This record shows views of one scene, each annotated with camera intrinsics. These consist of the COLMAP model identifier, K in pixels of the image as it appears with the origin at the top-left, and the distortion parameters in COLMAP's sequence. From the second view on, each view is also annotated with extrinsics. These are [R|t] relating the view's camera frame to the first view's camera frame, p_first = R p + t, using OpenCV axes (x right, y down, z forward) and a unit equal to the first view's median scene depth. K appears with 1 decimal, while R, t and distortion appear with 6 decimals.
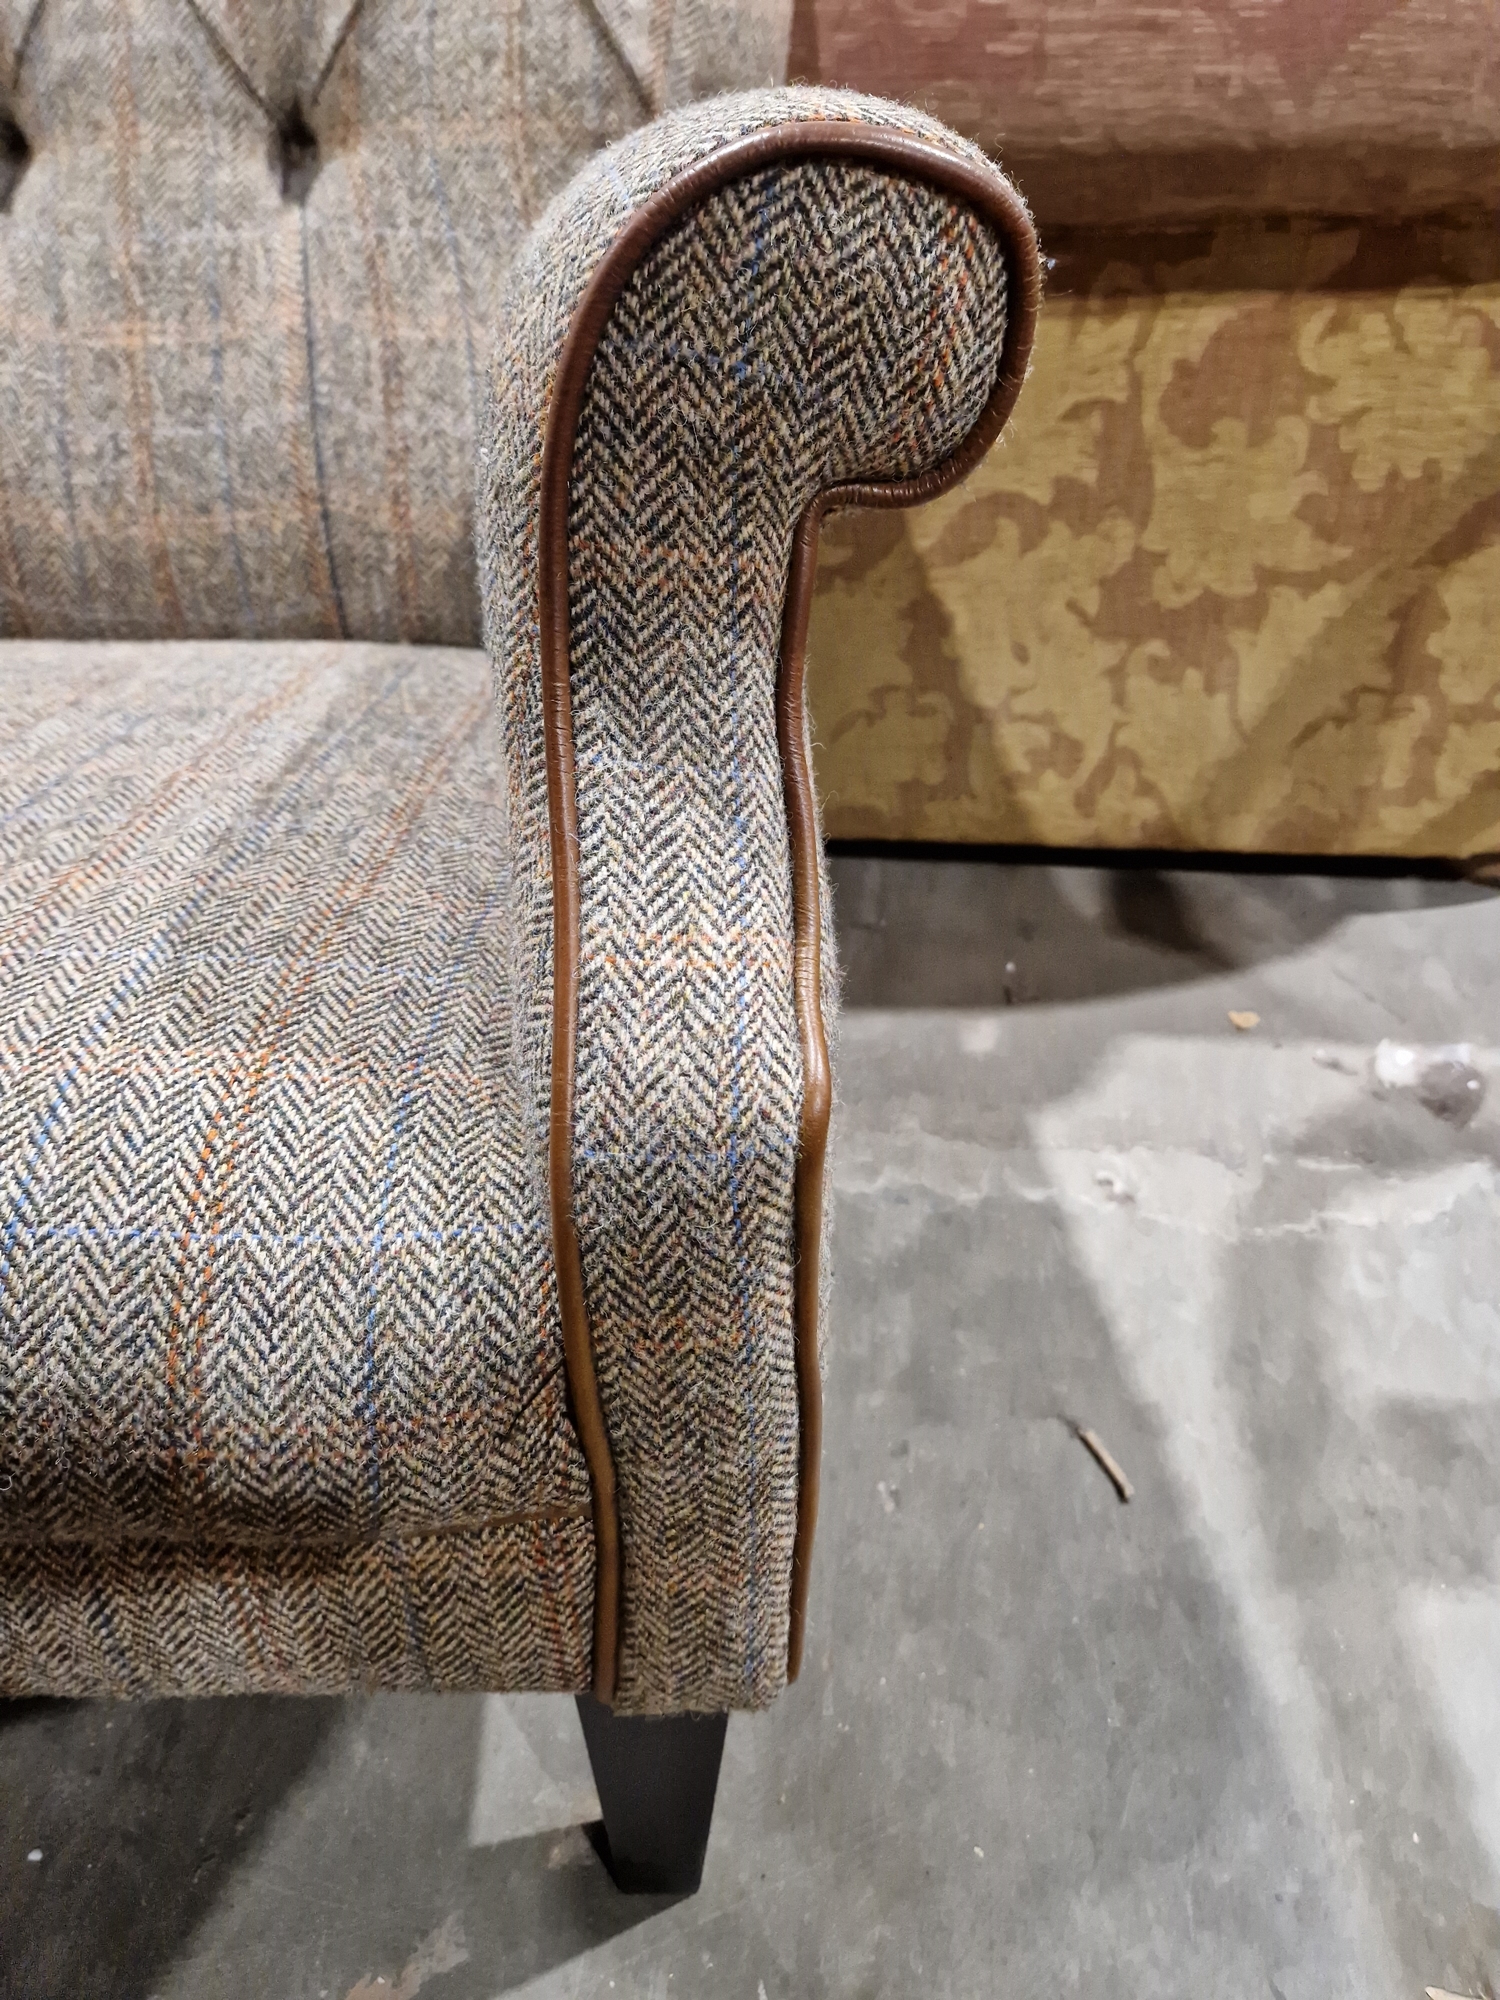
lens RADIAL K [[1366.7, 0, 763.5], [0, 1366.7, 964.1], [0, 0, 1]] dist [0.055492, -0.073755]
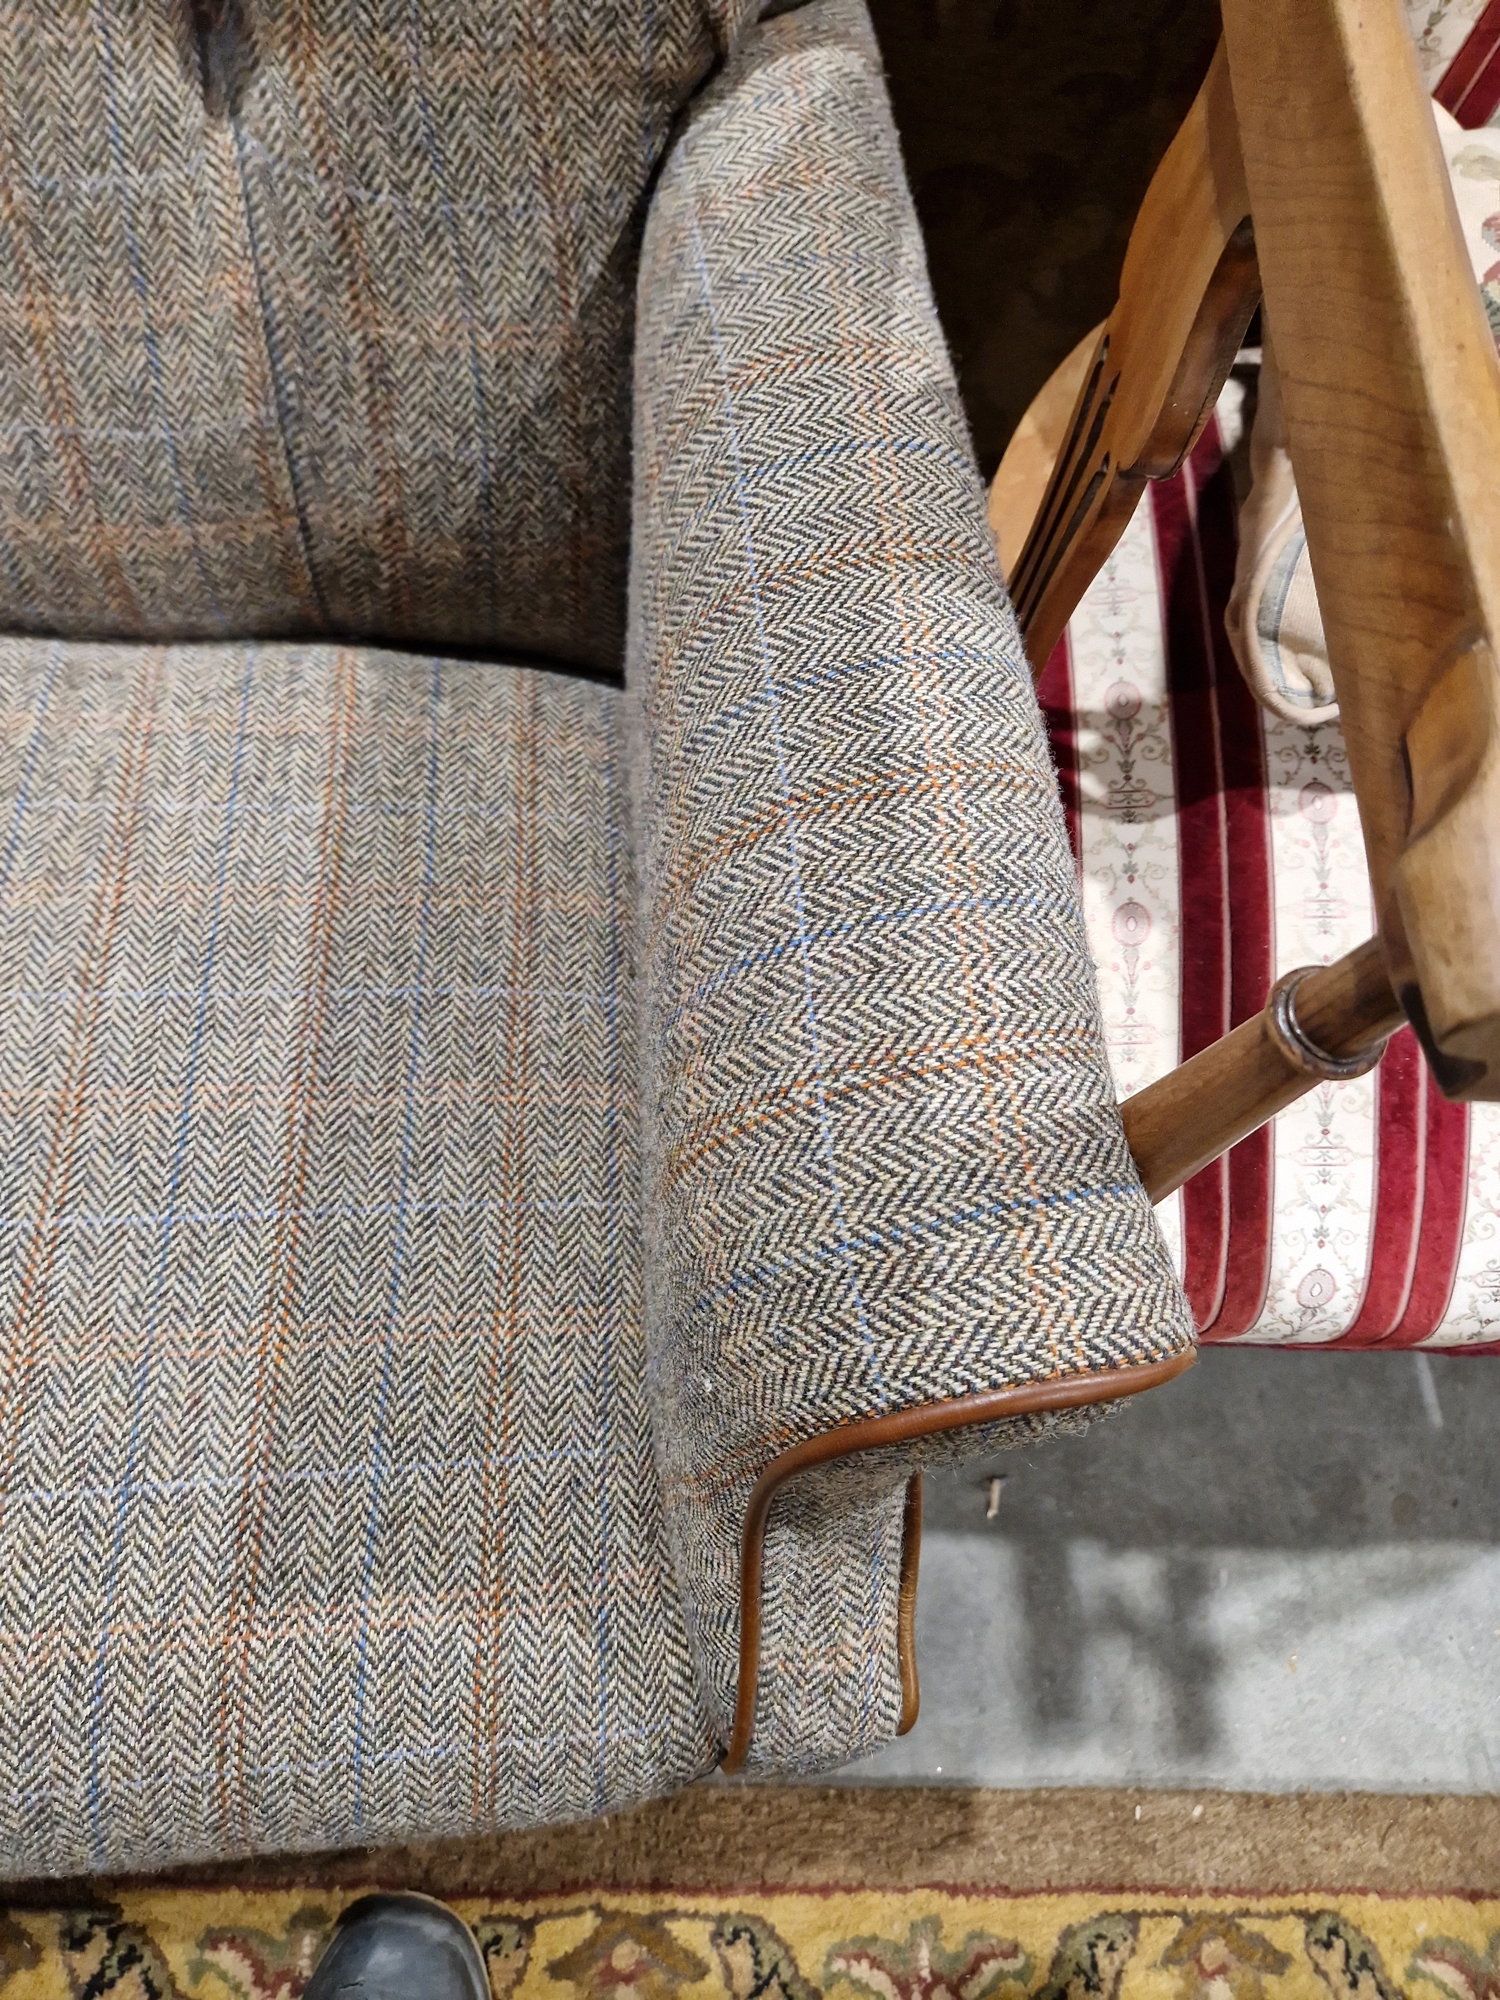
lens RADIAL K [[1364.7, 0, 749.6], [0, 1364.7, 981.1], [0, 0, 1]] dist [0.056894, -0.059152]
pose [[0.991480, 0.013923, 0.129516, -0.332132], [-0.085879, 0.817458, 0.569550, -1.362932], [-0.097944, -0.575819, 0.811689, 0.237658]]
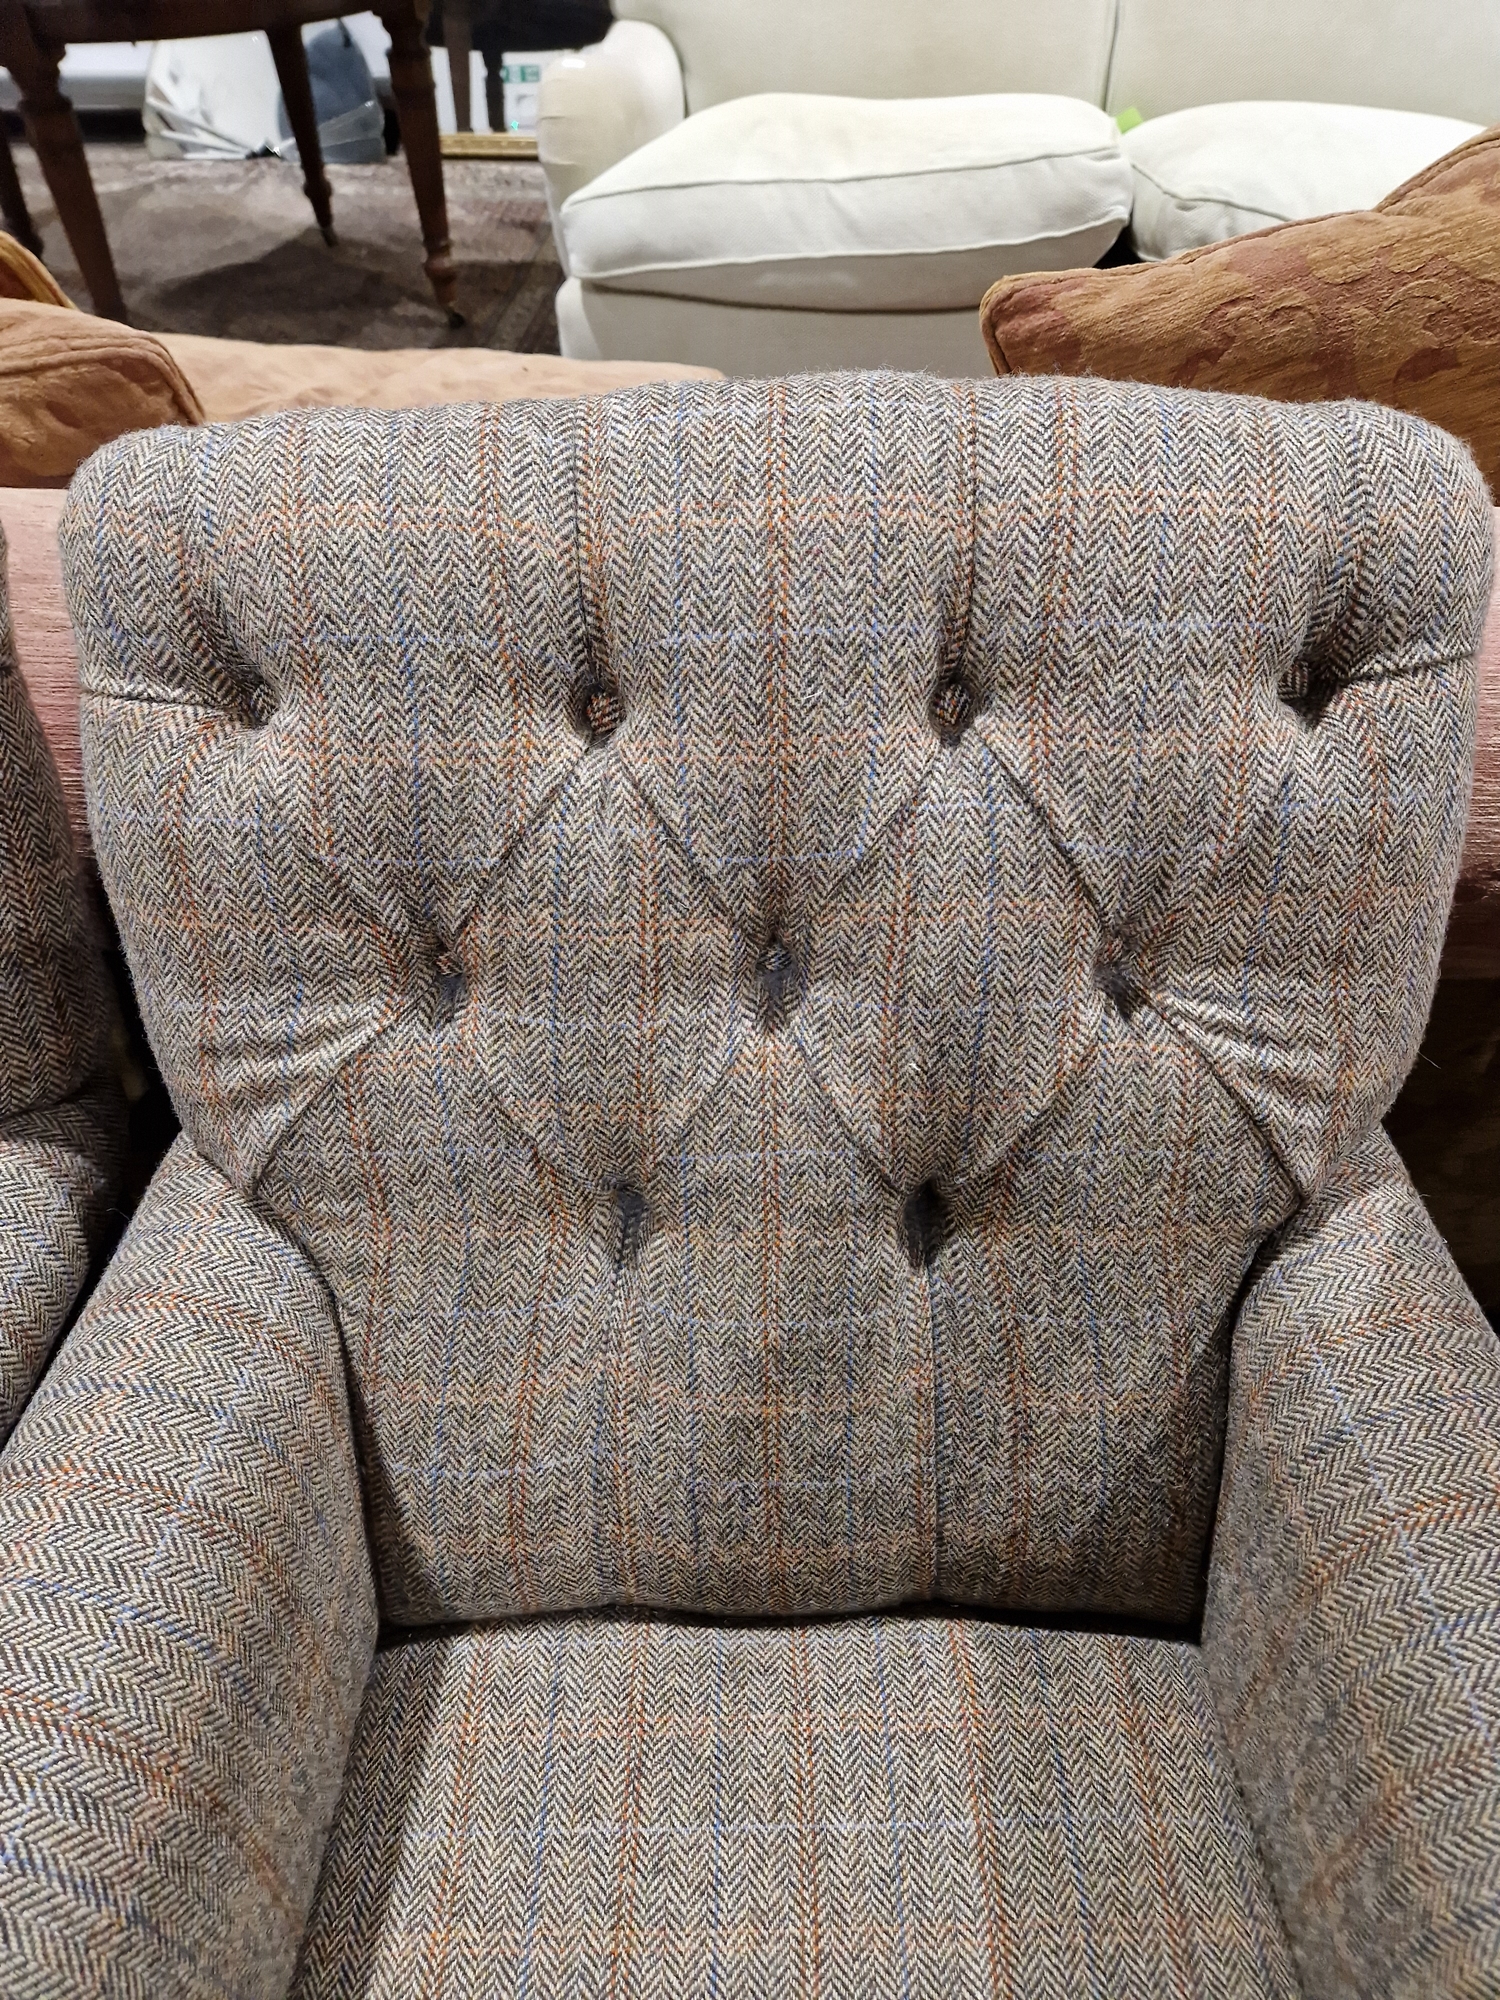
lens RADIAL K [[1344.9, 0, 762.5], [0, 1344.9, 977.5], [0, 0, 1]] dist [0.073981, -0.066614]
pose [[0.999774, -0.000481, -0.021256, -0.955529], [0.004576, 0.981181, 0.193034, -2.076880], [0.020763, -0.193087, 0.980962, 0.198484]]
